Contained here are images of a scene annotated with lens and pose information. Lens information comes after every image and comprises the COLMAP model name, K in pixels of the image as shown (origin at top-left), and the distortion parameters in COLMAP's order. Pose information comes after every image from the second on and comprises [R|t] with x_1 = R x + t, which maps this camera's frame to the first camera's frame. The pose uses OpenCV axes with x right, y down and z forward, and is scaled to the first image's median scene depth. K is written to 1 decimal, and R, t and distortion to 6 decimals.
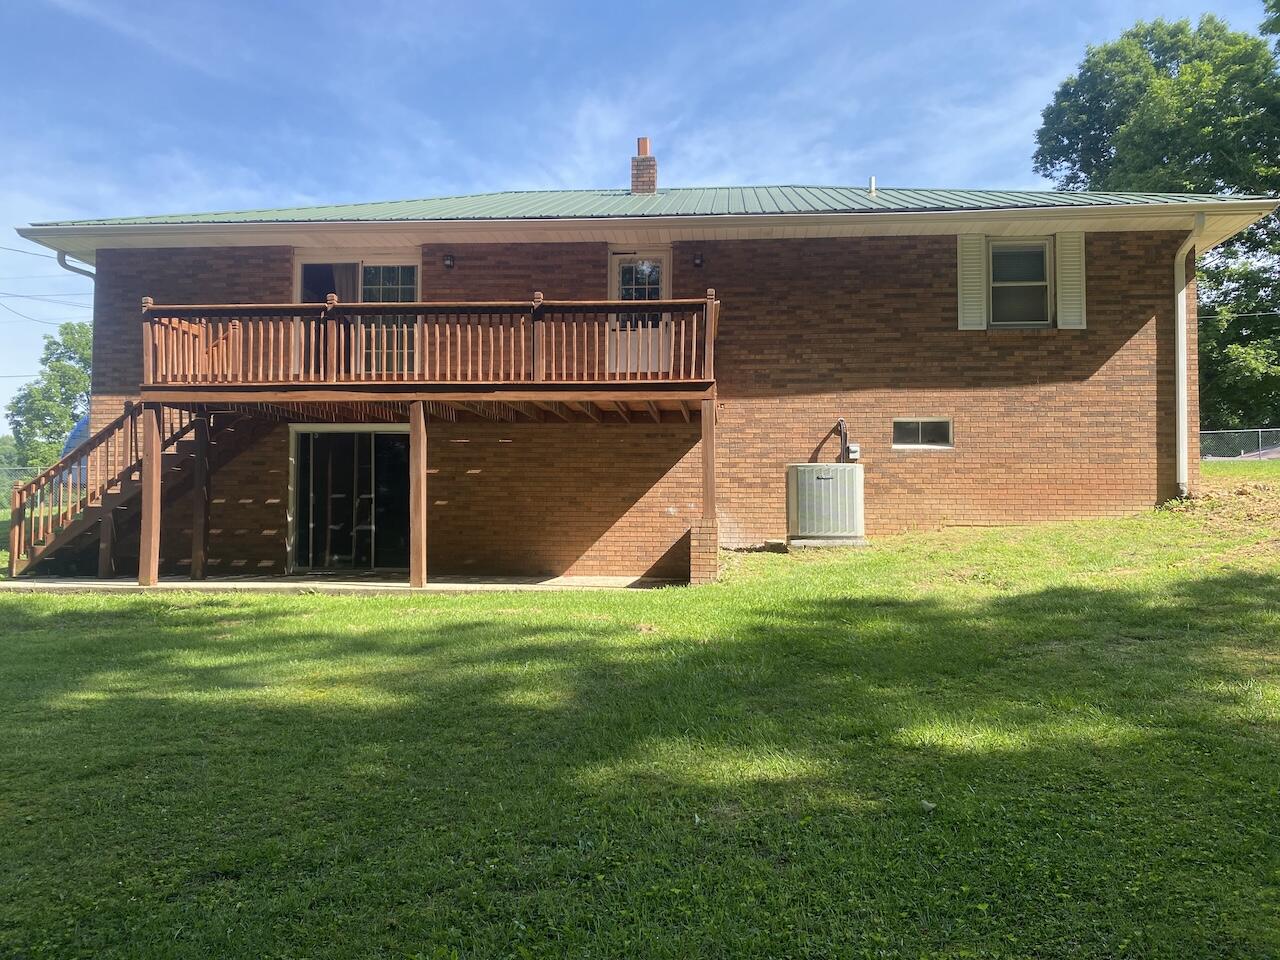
lens RADIAL K [[956.4, 0, 644.8], [0, 956.4, 500.2], [0, 0, 1]] dist [0.100749, -0.139539]
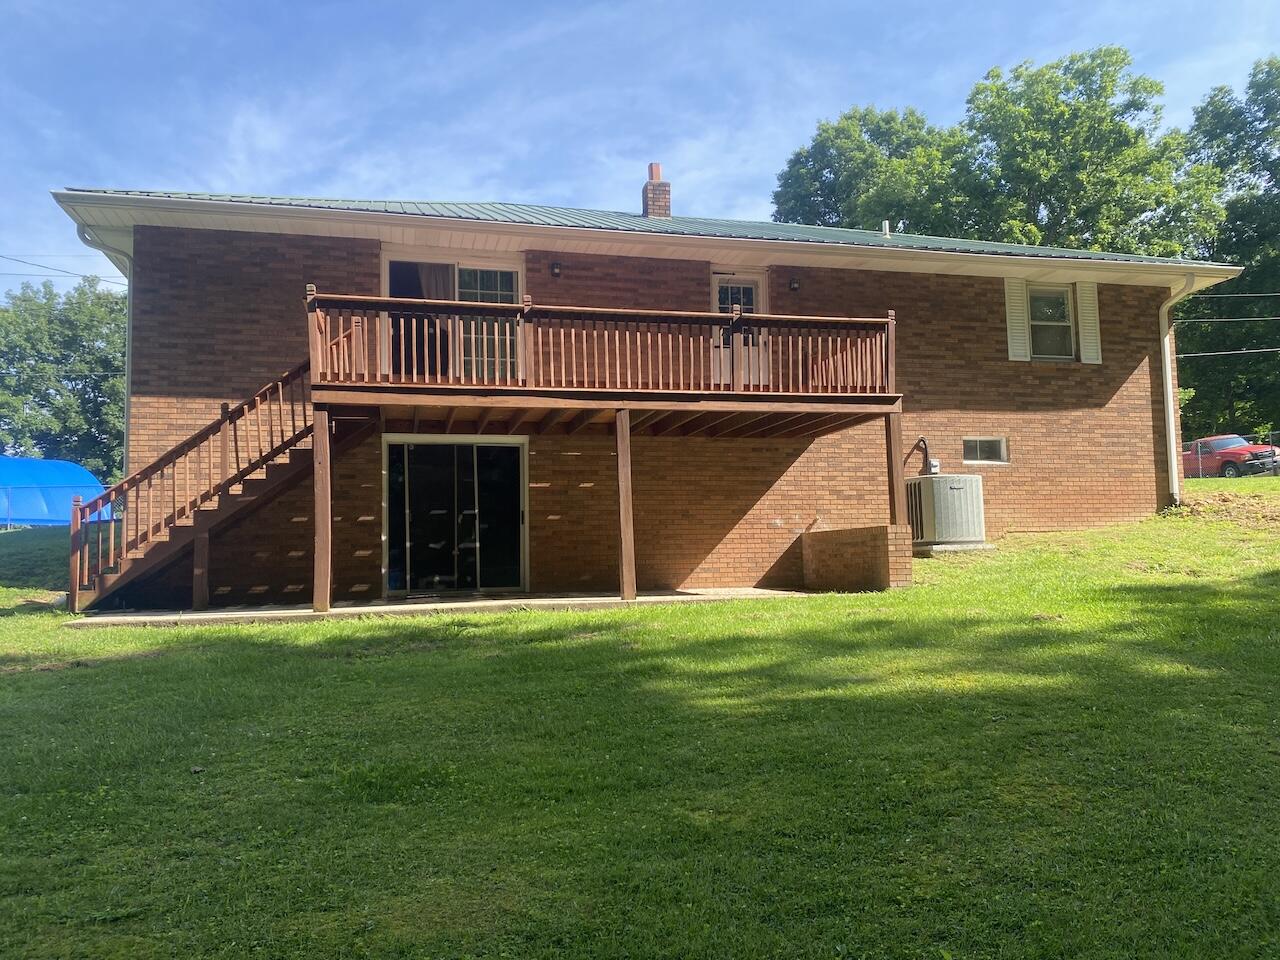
lens RADIAL K [[956.4, 0, 644.8], [0, 956.4, 500.2], [0, 0, 1]] dist [0.100749, -0.139539]
pose [[0.945139, -0.005656, 0.326620, -0.446595], [0.016501, 0.999400, -0.030442, 0.016244], [-0.326252, 0.034161, 0.944665, 0.065029]]
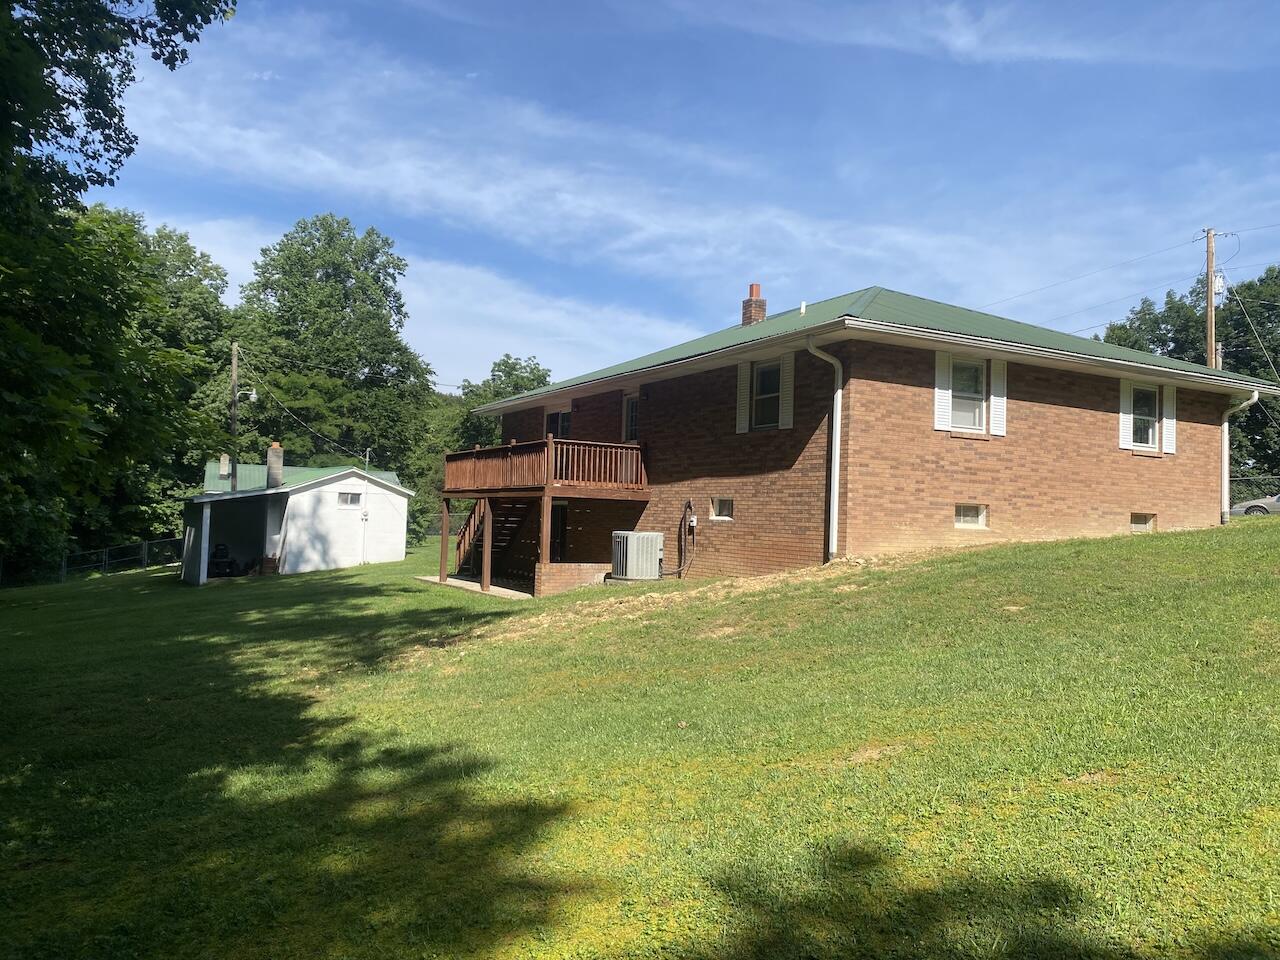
lens RADIAL K [[956.4, 0, 644.8], [0, 956.4, 500.2], [0, 0, 1]] dist [0.100749, -0.139539]
pose [[0.551066, -0.004683, -0.834448, 1.352217], [0.000139, 0.999985, -0.005521, -0.072492], [0.834461, 0.002927, 0.551059, 0.141867]]
